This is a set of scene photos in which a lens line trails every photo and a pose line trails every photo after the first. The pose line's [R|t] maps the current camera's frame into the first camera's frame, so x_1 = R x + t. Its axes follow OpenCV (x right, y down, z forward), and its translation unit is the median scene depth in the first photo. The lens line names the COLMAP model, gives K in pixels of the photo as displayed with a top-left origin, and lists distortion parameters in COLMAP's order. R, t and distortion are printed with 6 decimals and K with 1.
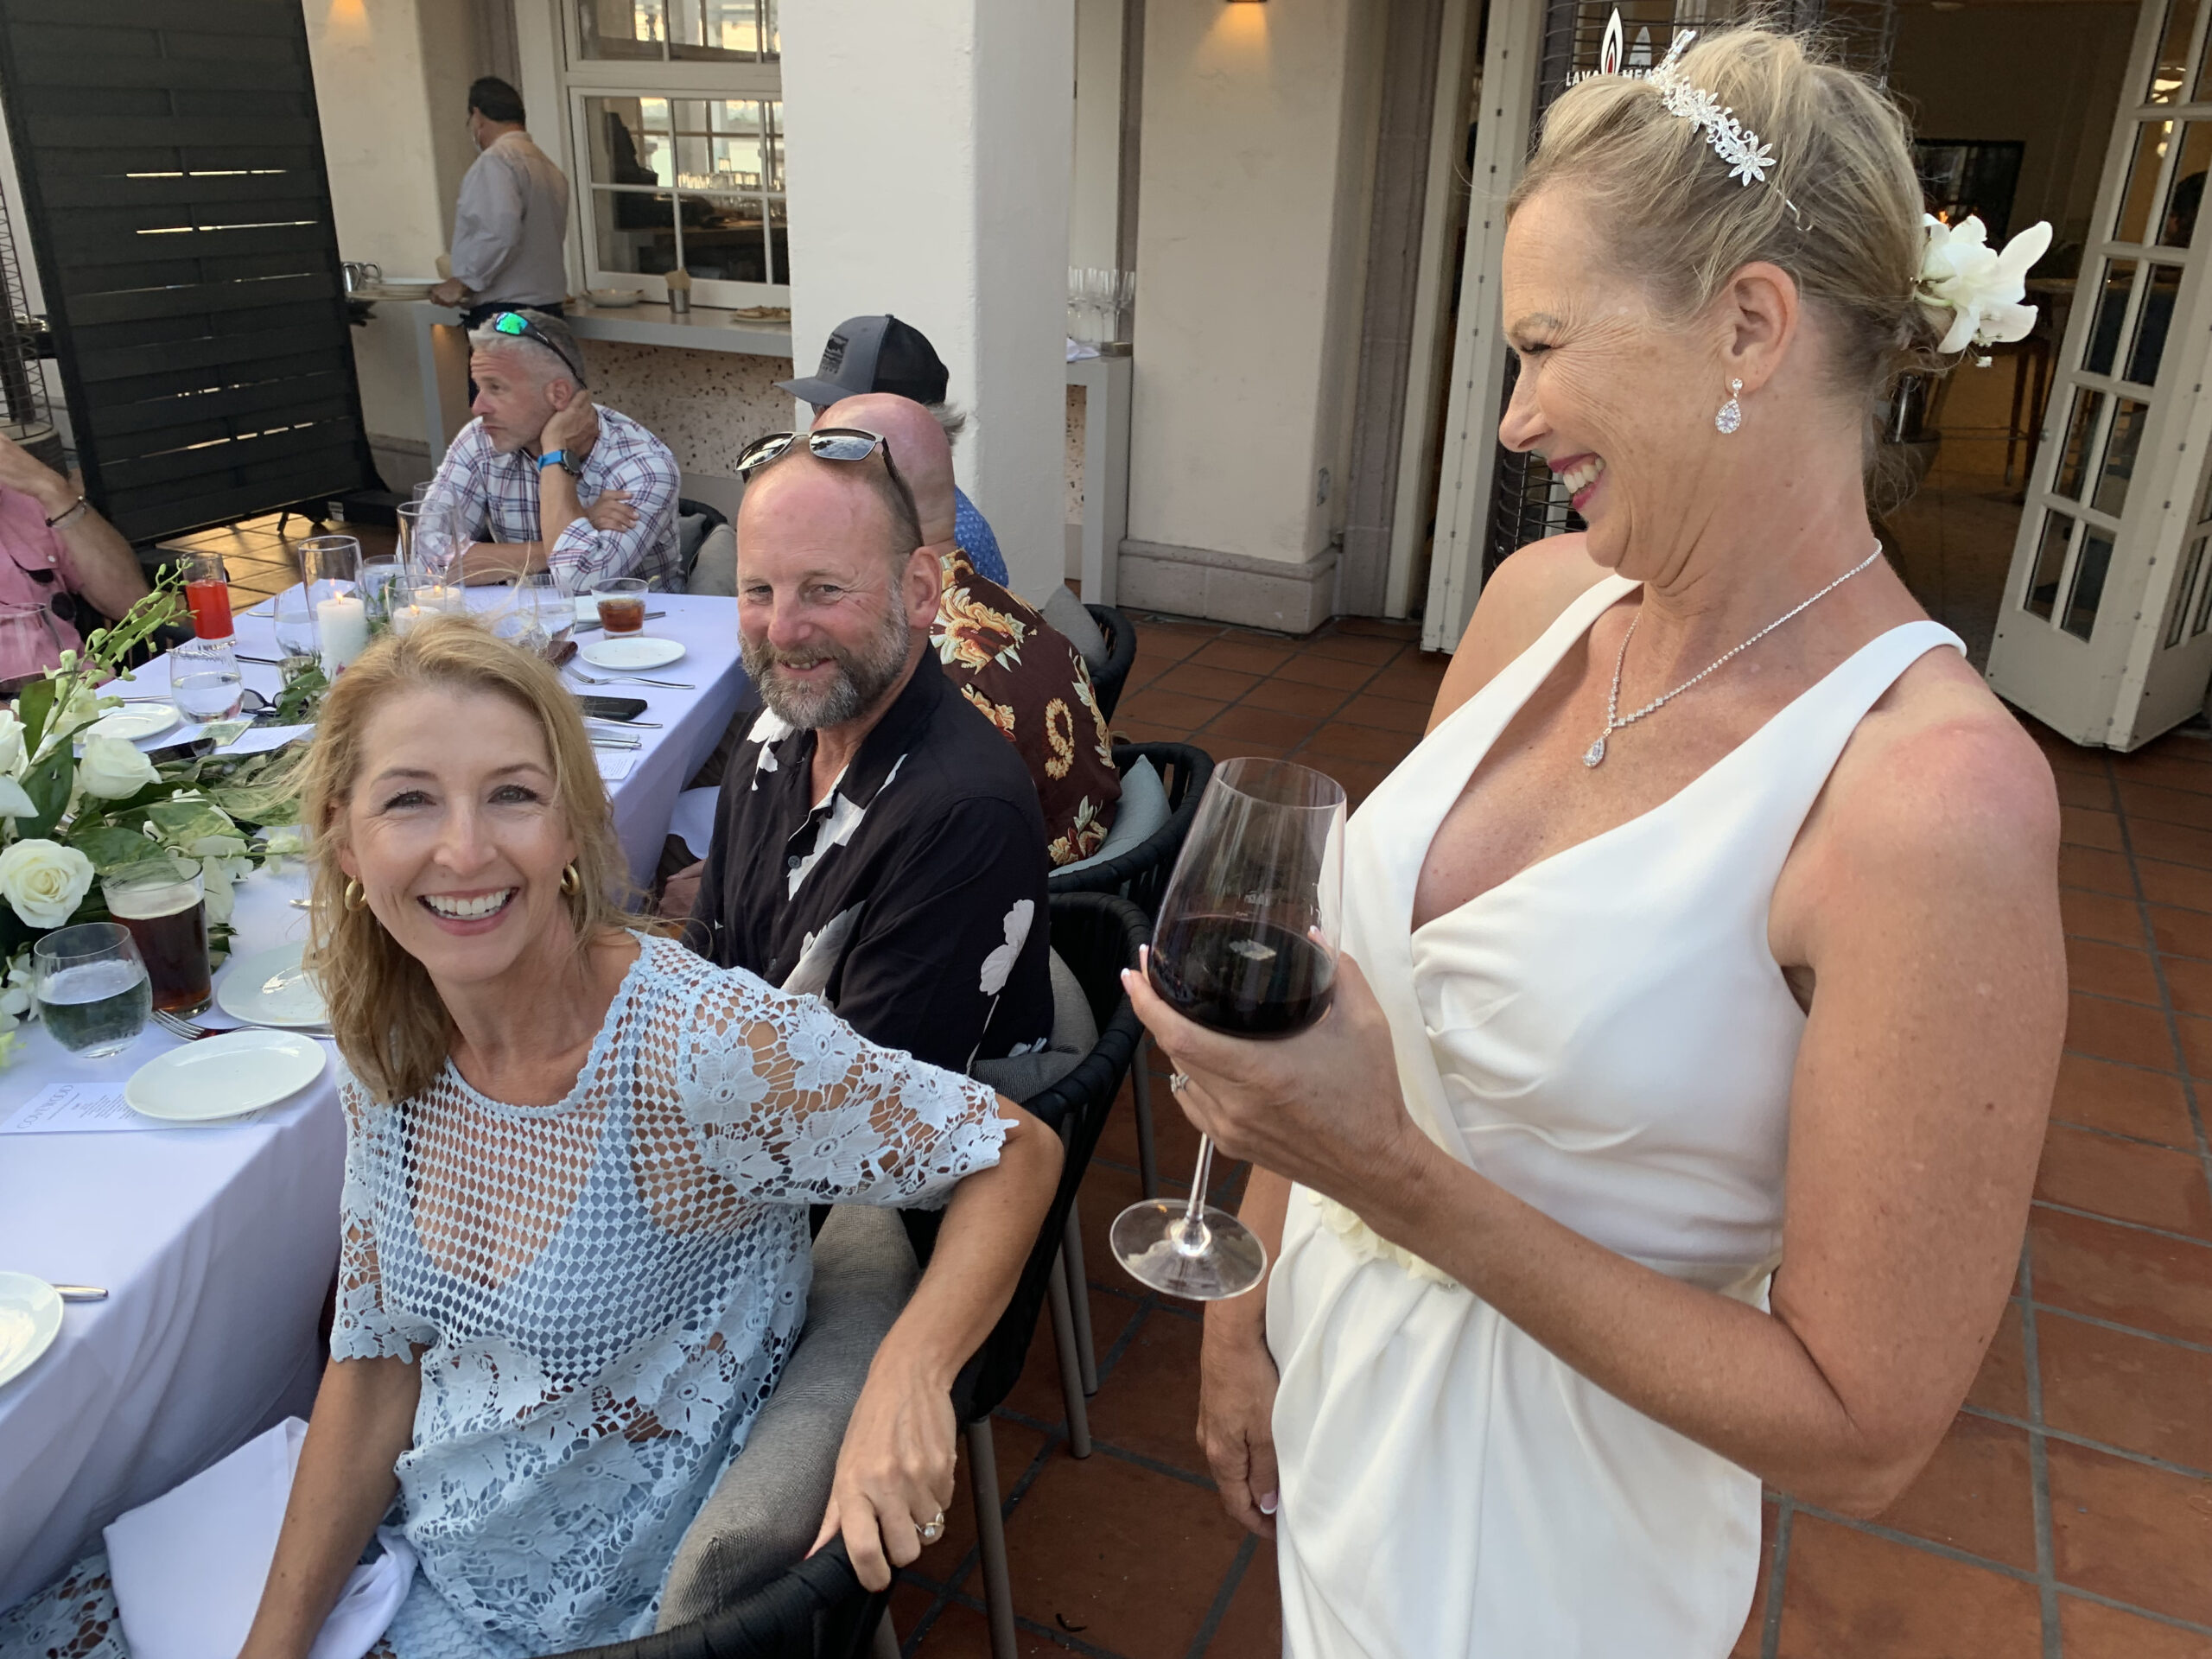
lens RADIAL K [[1653.1, 0, 1106.0], [0, 1653.1, 829.5], [0, 0, 1]] dist [0.002750, -0.007703]
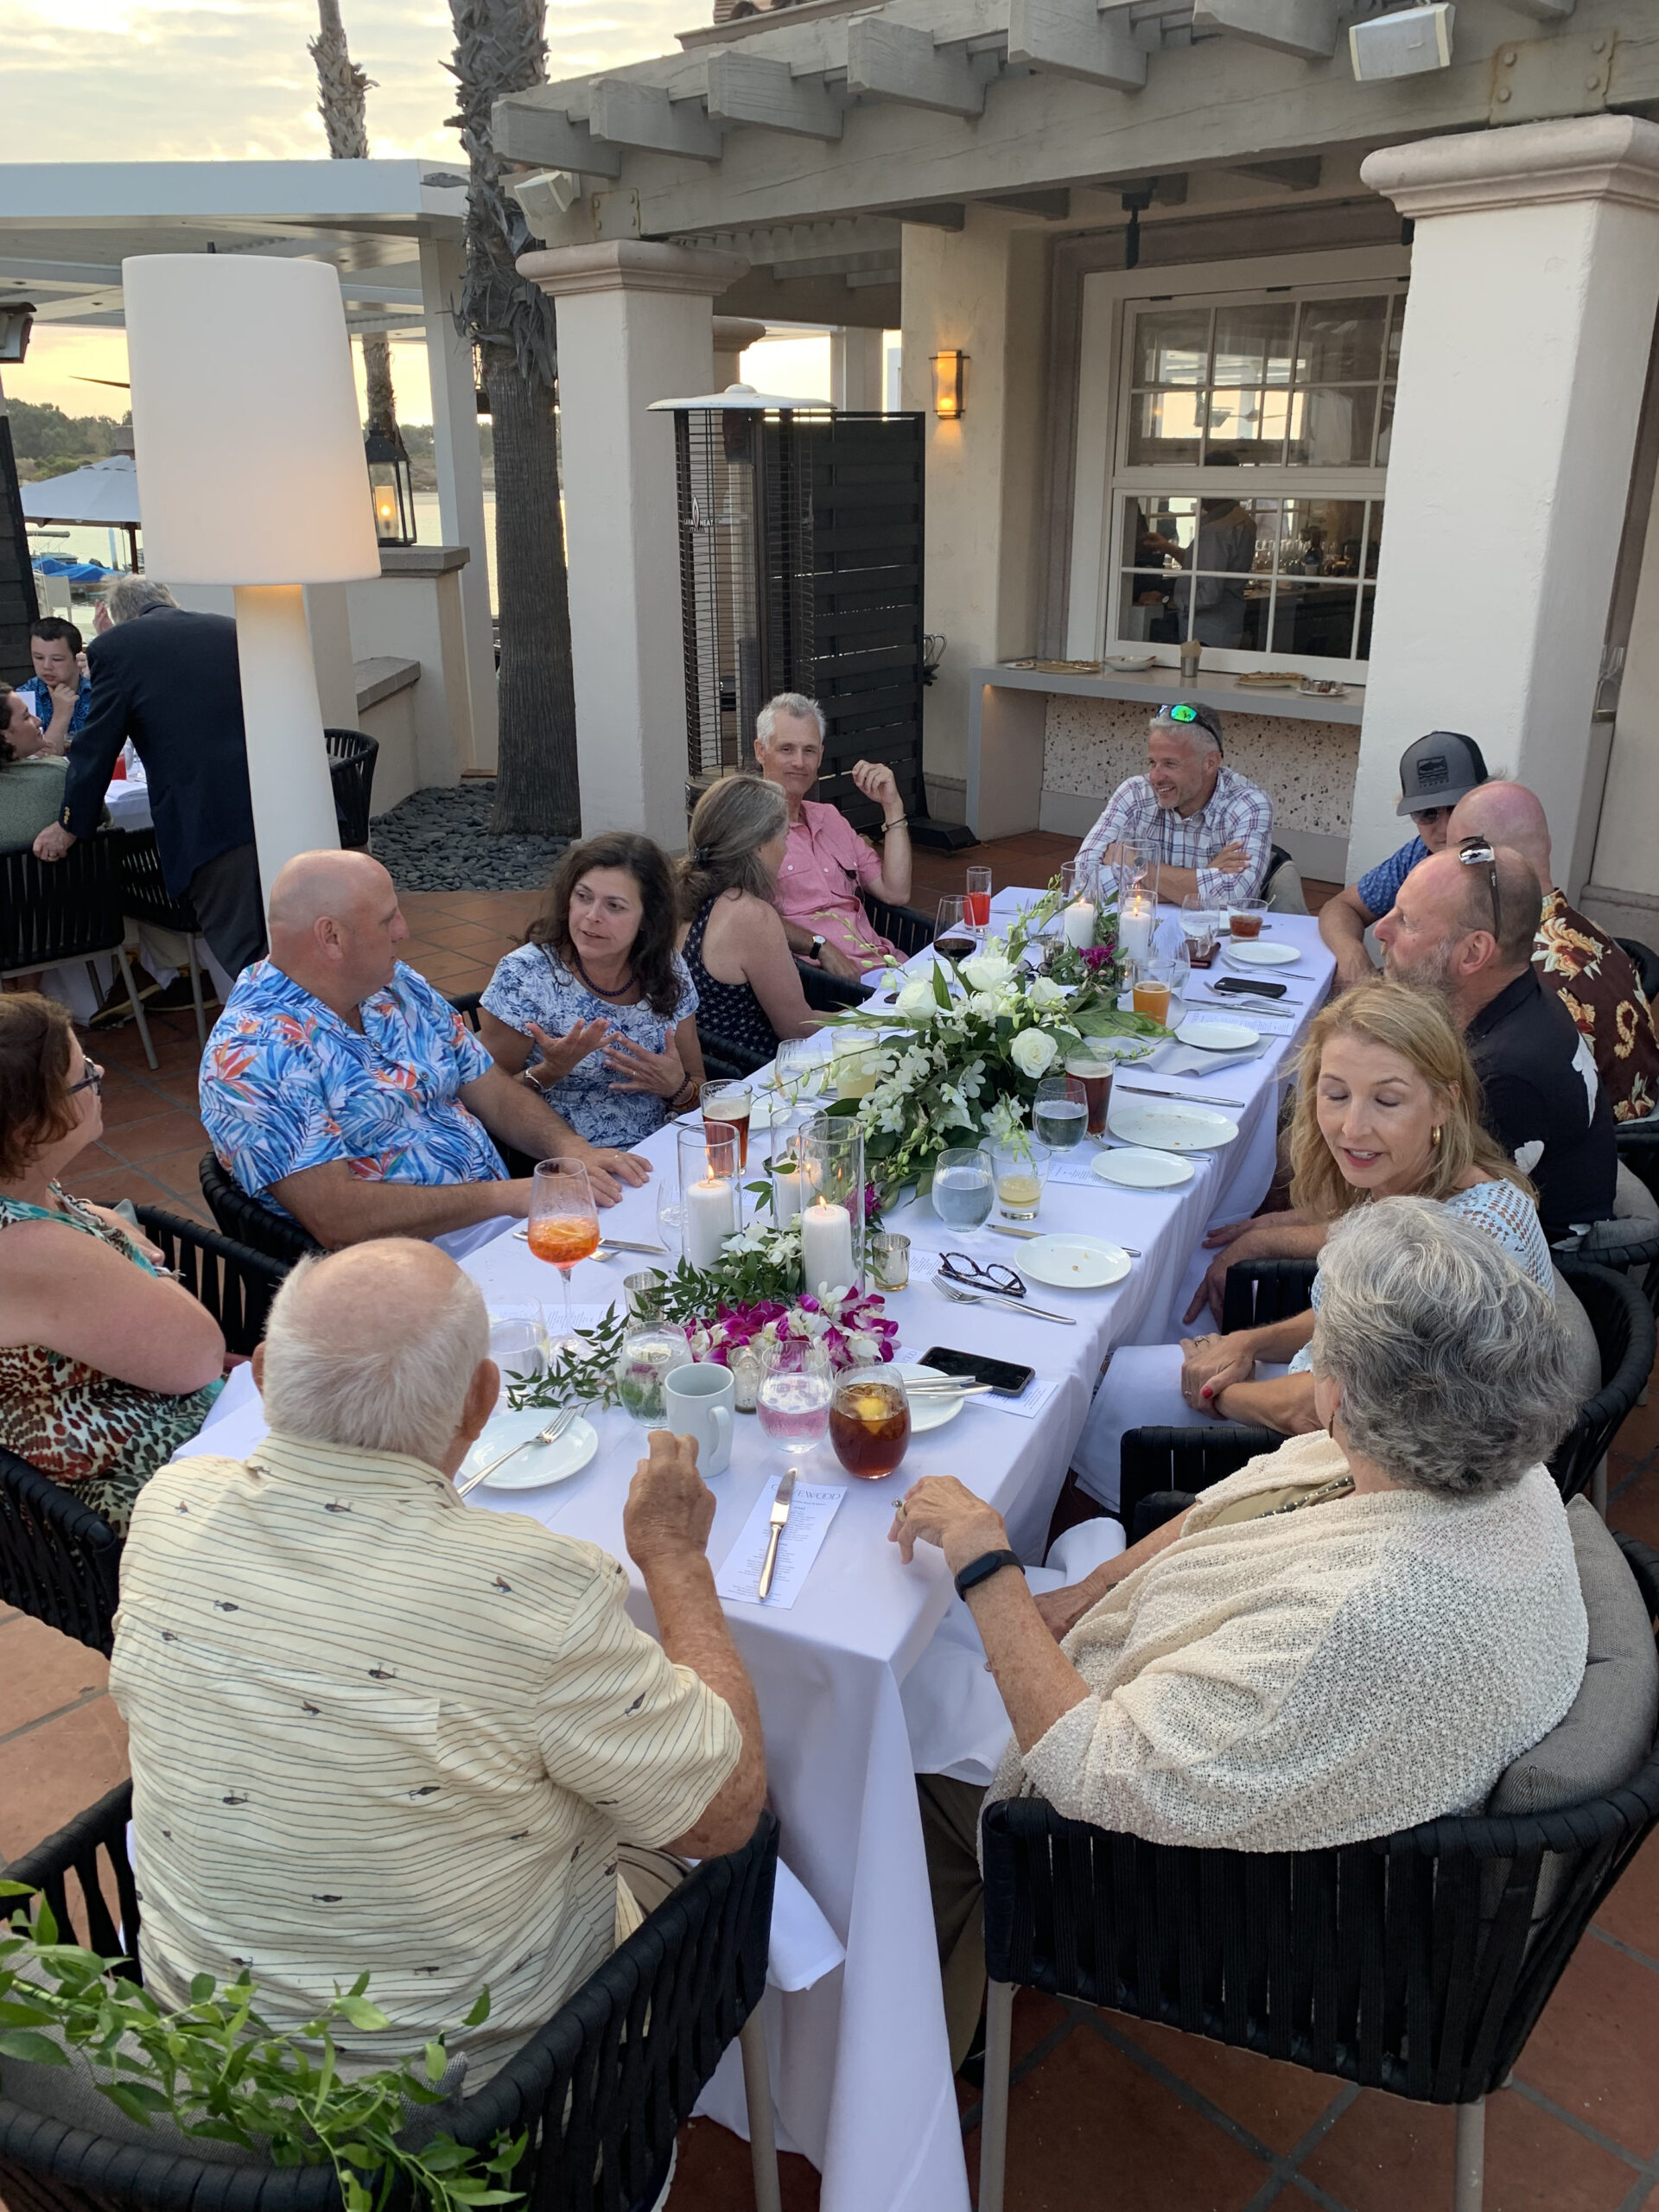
lens RADIAL K [[1653.1, 0, 829.5], [0, 1653.1, 1106.0], [0, 0, 1]] dist [0.002750, -0.007703]
pose [[0.931765, 0.094199, -0.350628, -0.109043], [-0.104421, 0.994480, -0.010316, 0.064378], [0.347721, 0.046225, 0.936458, -0.369782]]
